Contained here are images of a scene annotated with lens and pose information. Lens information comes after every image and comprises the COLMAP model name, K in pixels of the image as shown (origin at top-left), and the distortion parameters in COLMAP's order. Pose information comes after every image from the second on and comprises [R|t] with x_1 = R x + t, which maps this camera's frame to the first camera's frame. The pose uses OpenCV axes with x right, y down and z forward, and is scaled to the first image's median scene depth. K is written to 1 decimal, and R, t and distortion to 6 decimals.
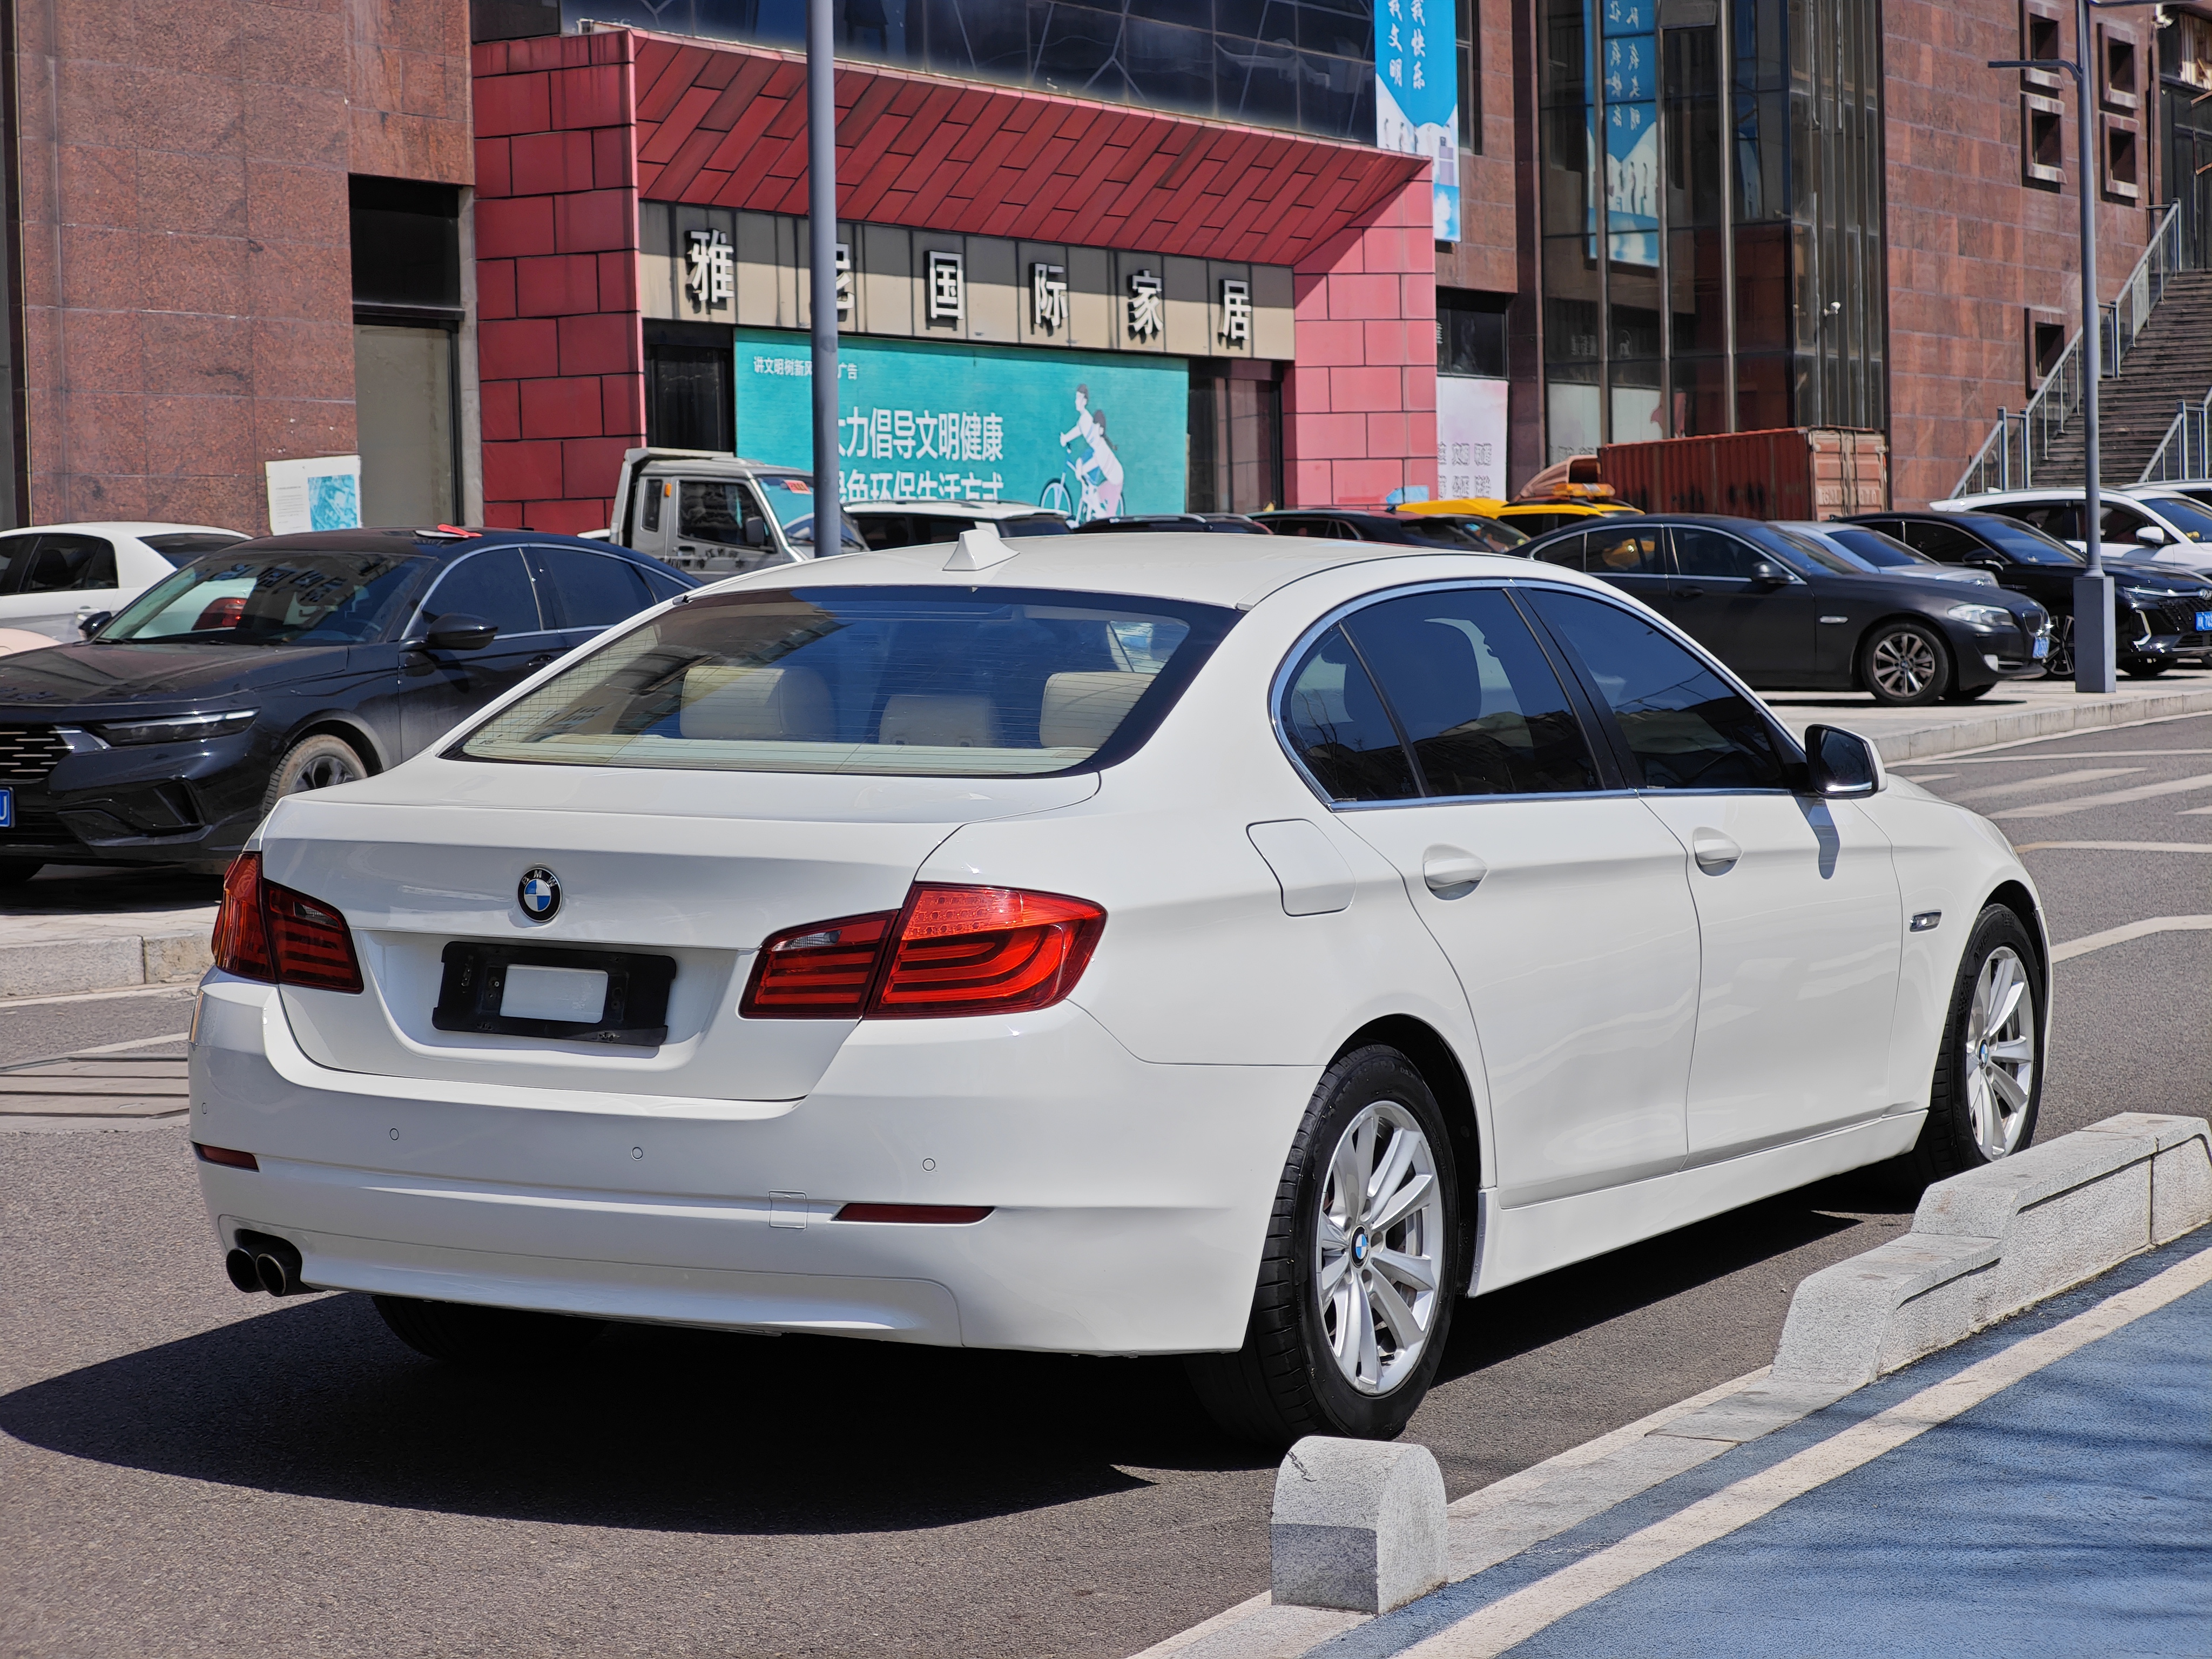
lens RADIAL K [[4759.7, 0, 1106.0], [0, 4759.7, 829.5], [0, 0, 1]] dist [0.069177, -0.223272]
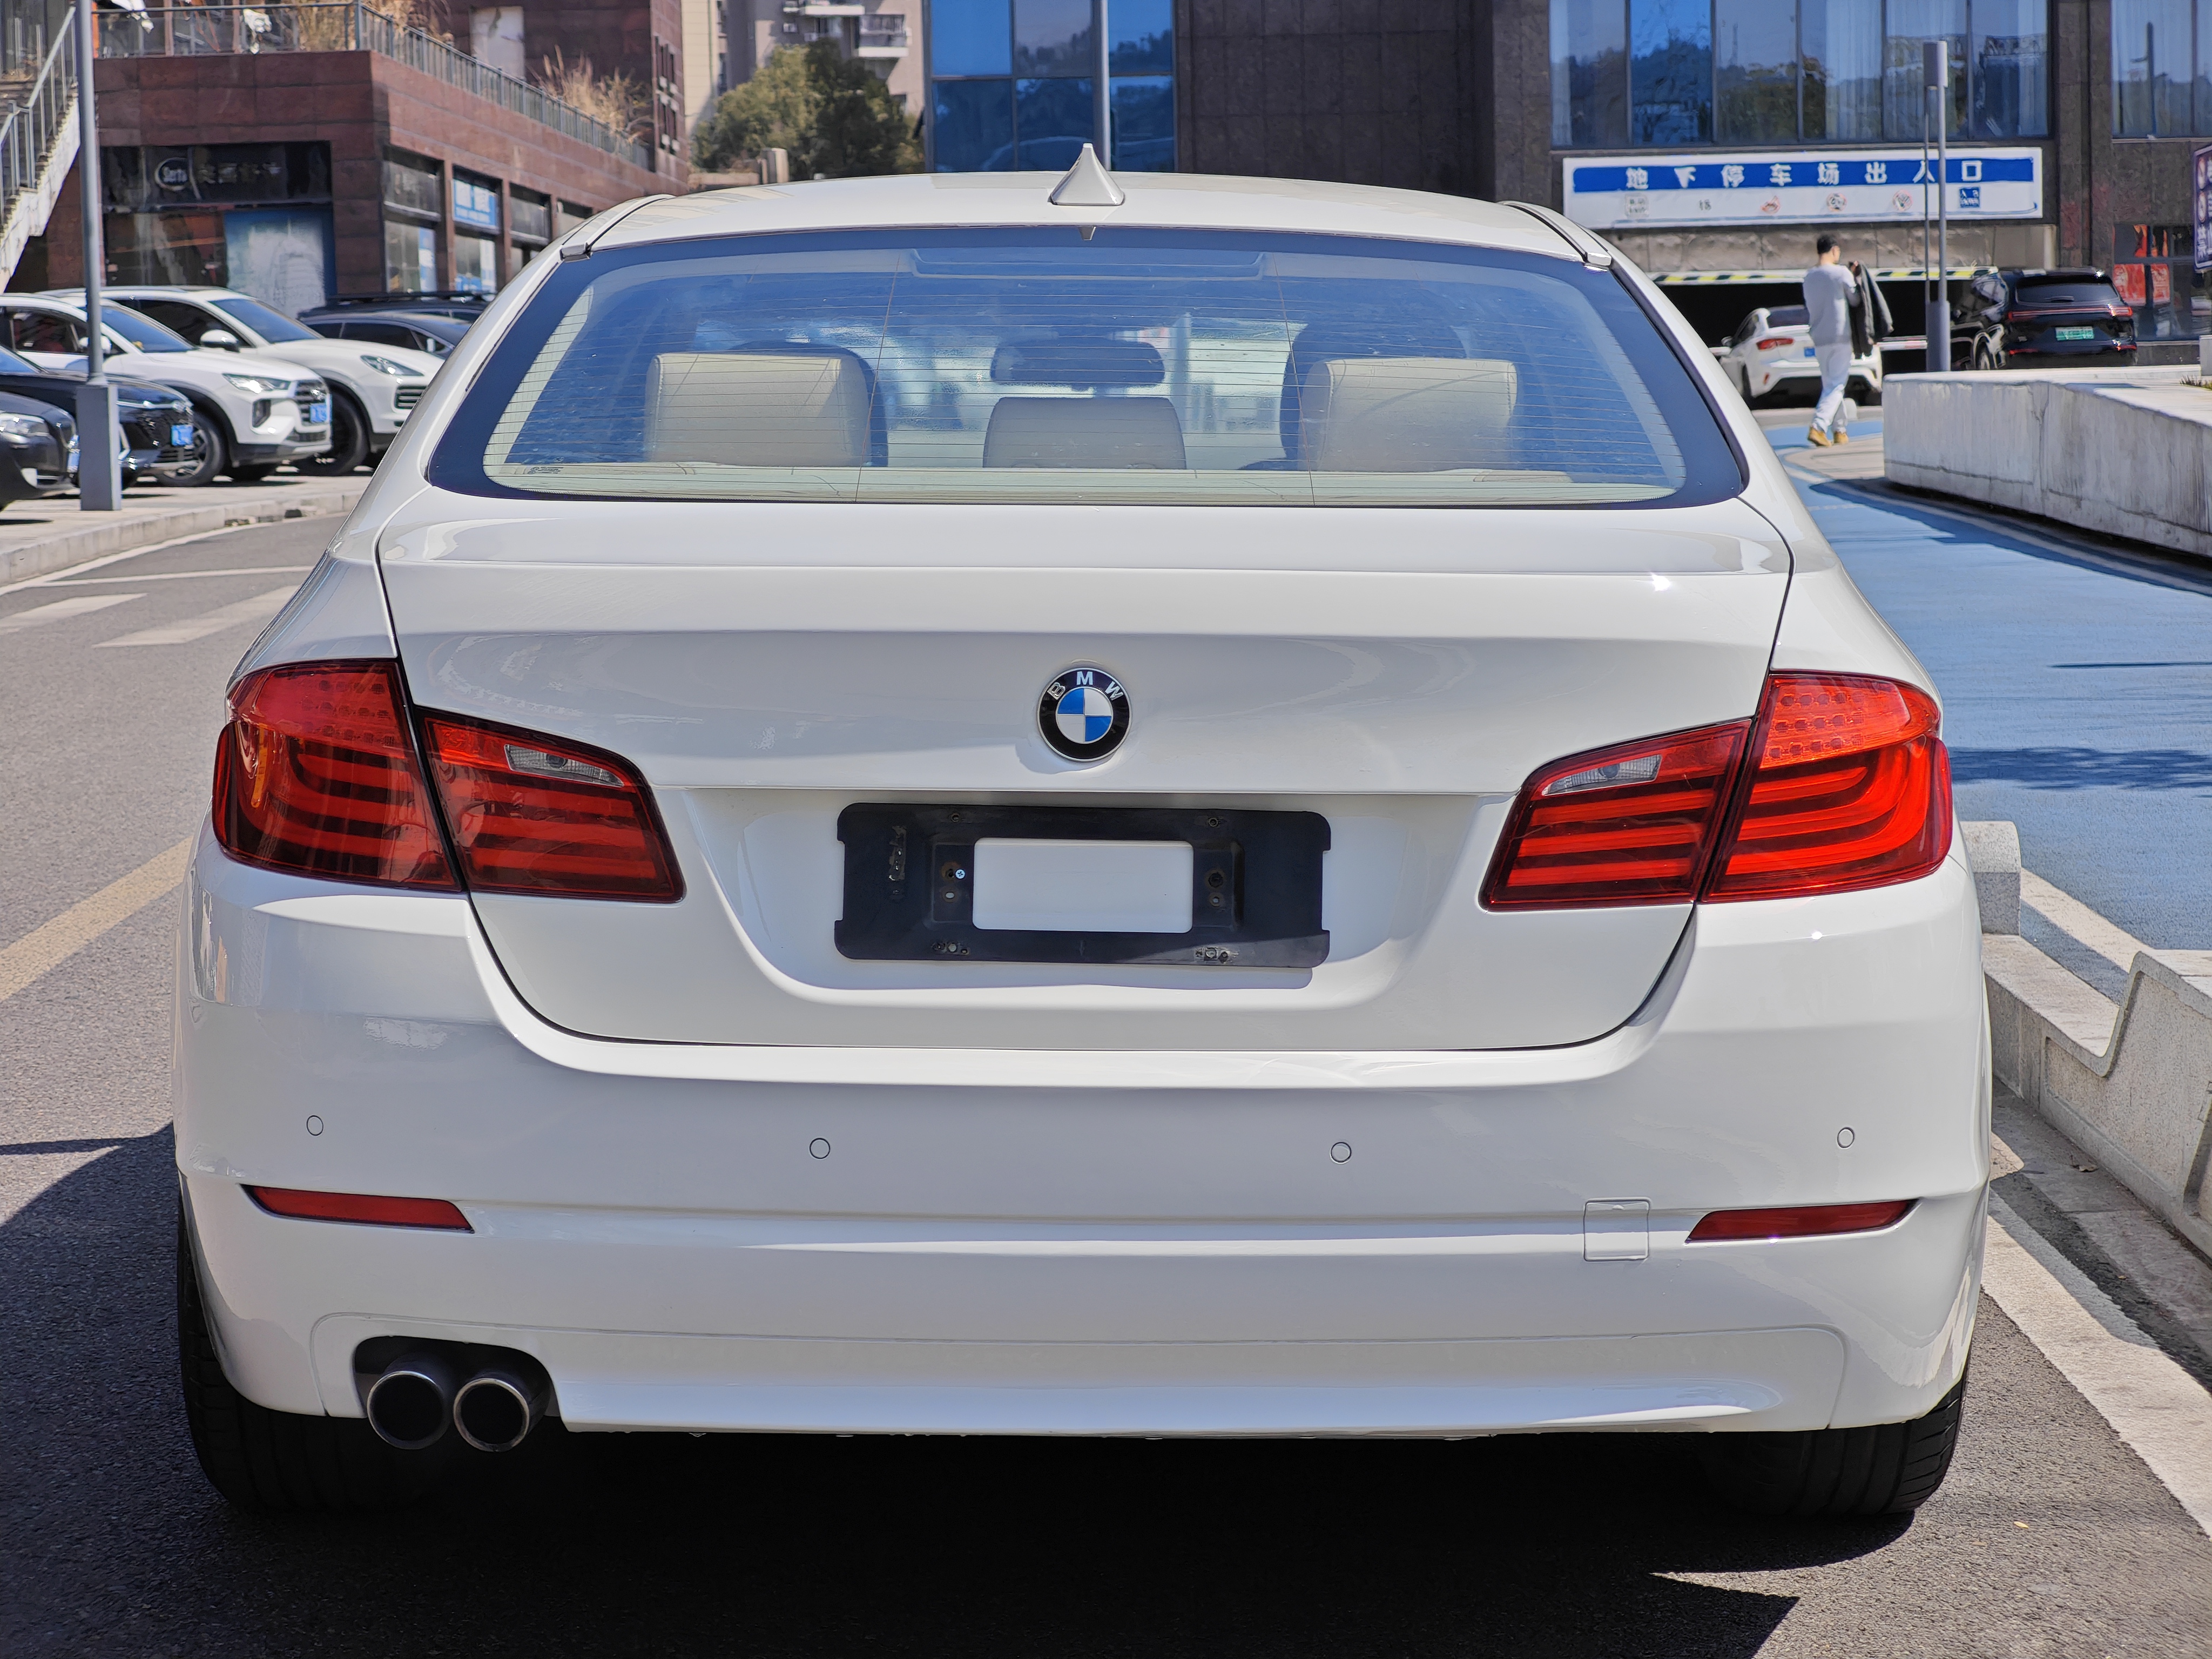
lens RADIAL K [[4759.7, 0, 1106.0], [0, 4759.7, 829.5], [0, 0, 1]] dist [0.069177, -0.223272]
pose [[0.874735, -0.041117, 0.482855, -0.393586], [0.024815, 0.998887, 0.040104, 0.004615], [-0.483966, -0.023098, 0.874782, 0.497572]]
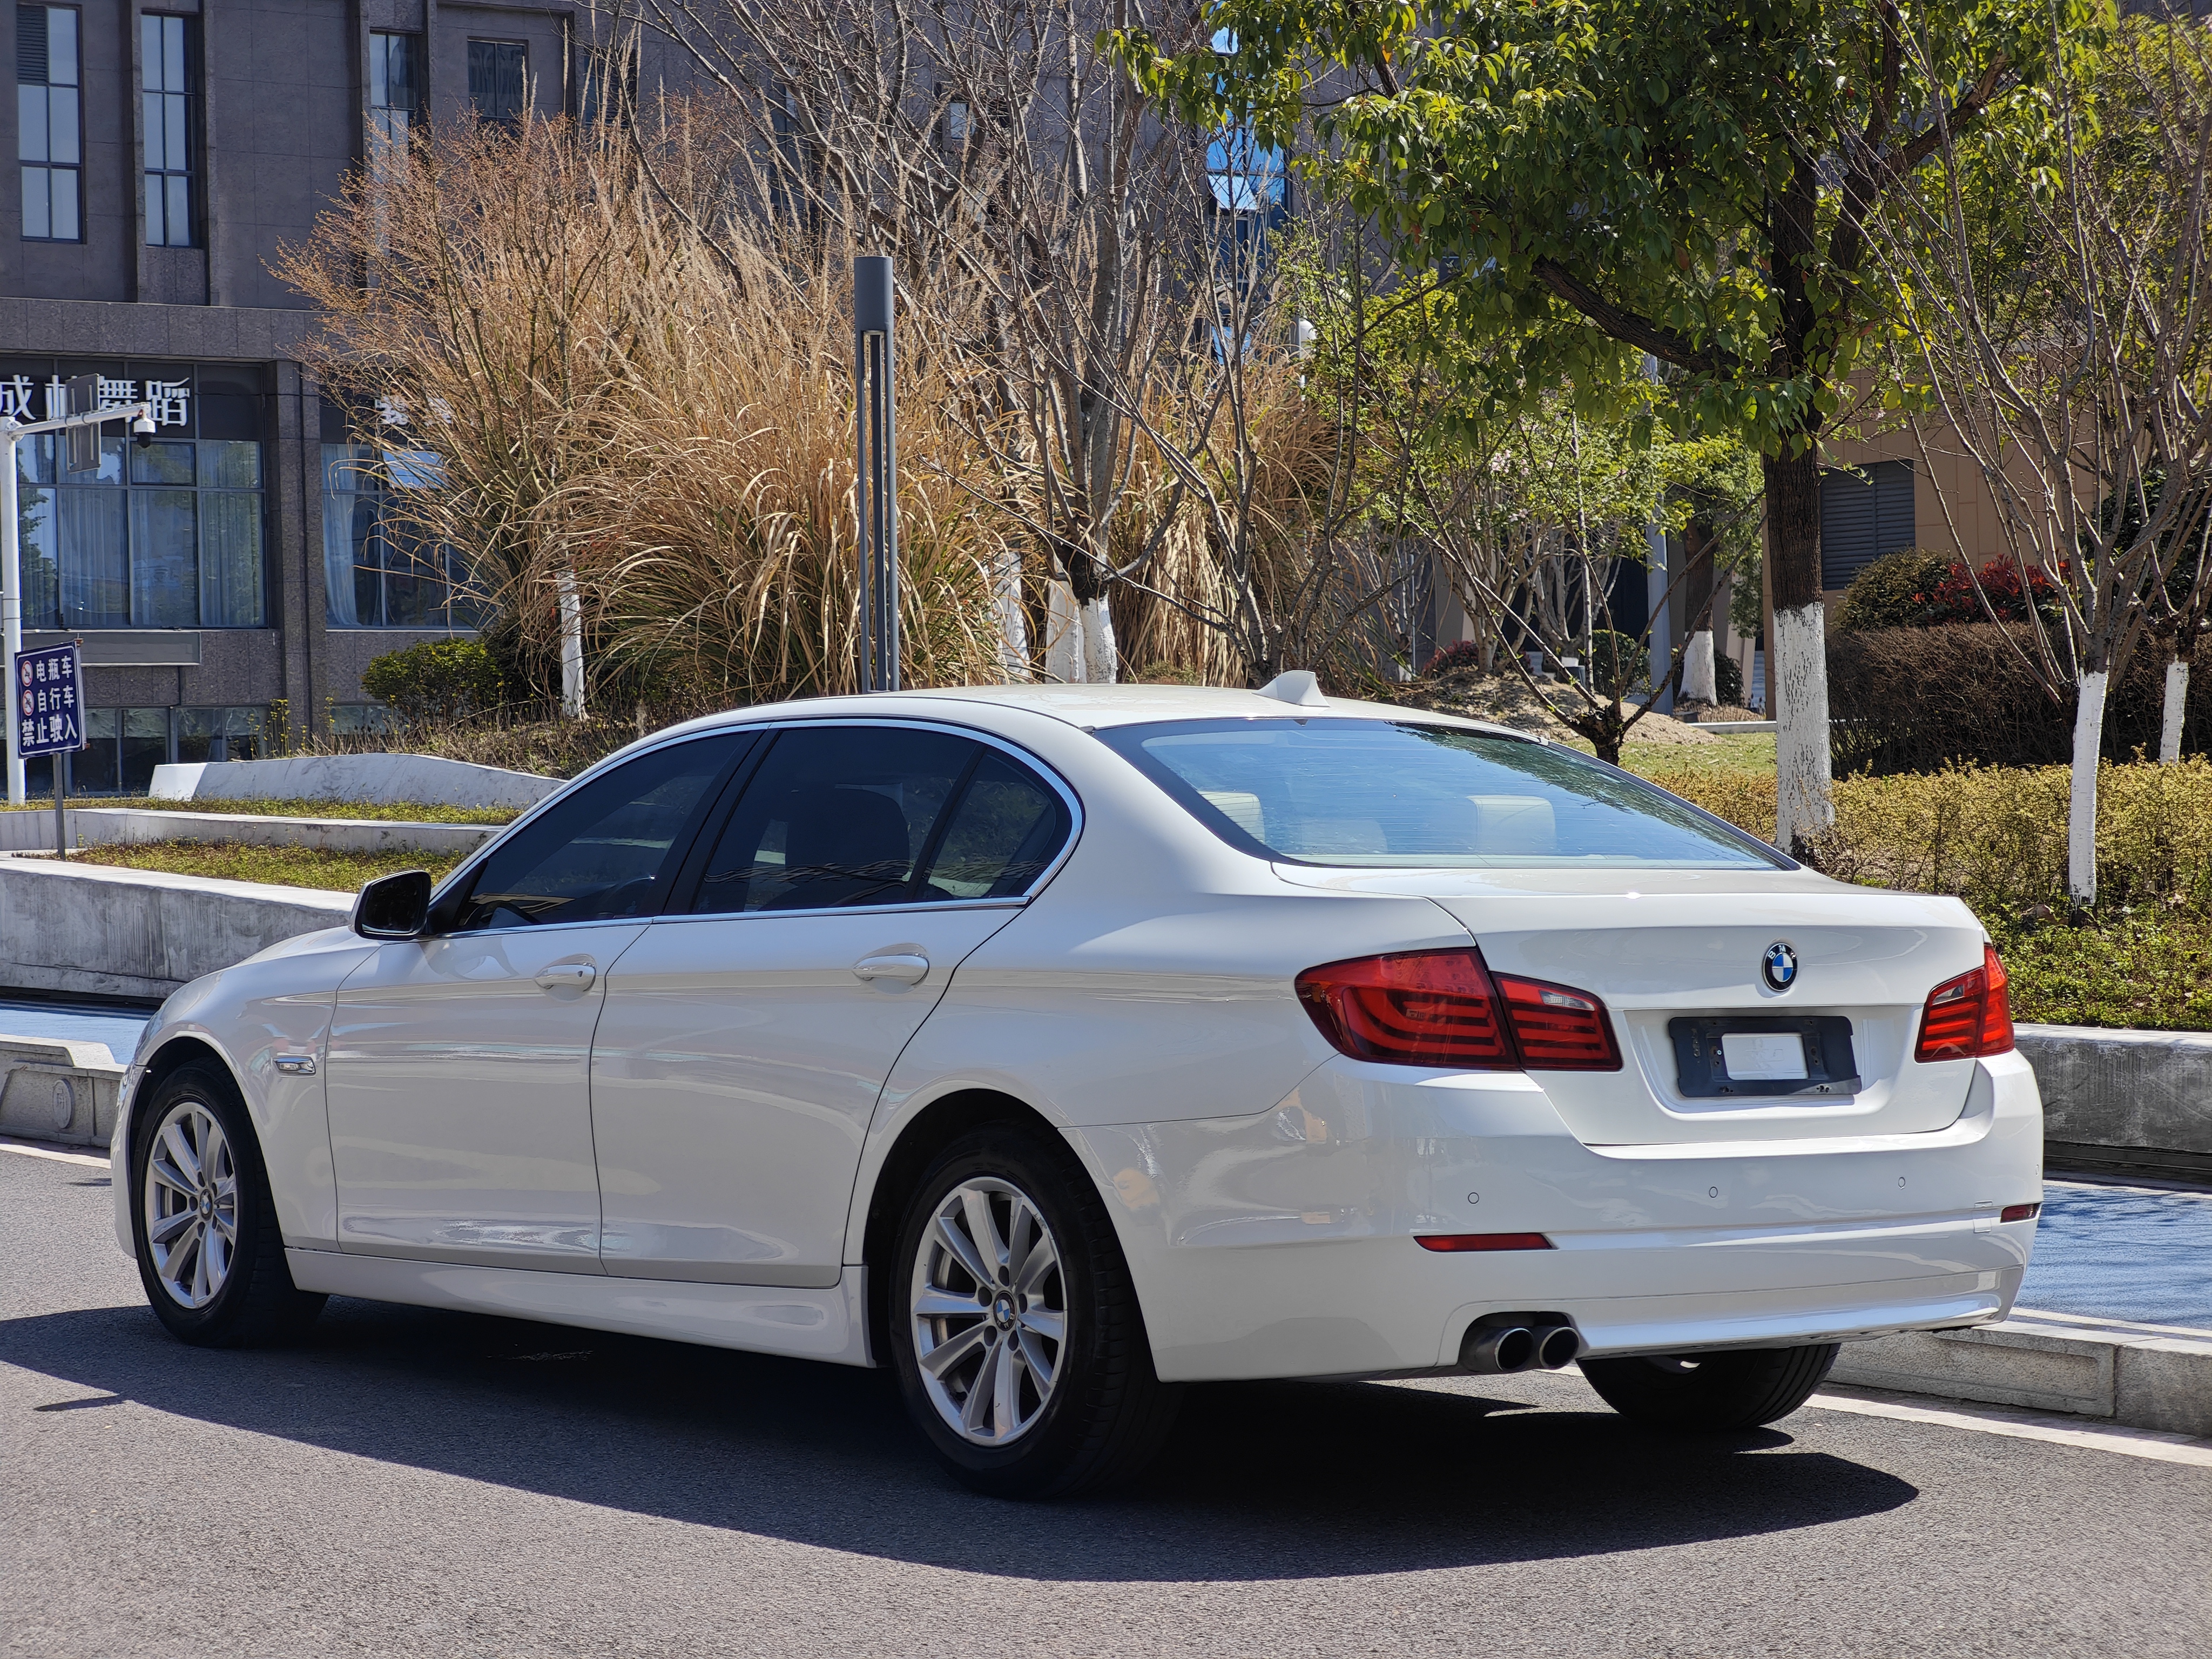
lens RADIAL K [[4759.7, 0, 1106.0], [0, 4759.7, 829.5], [0, 0, 1]] dist [0.069177, -0.223272]
pose [[0.407433, 0.005674, 0.913217, -1.214850], [0.052460, 0.998184, -0.029607, 0.006129], [-0.911727, 0.059971, 0.406396, 0.684869]]
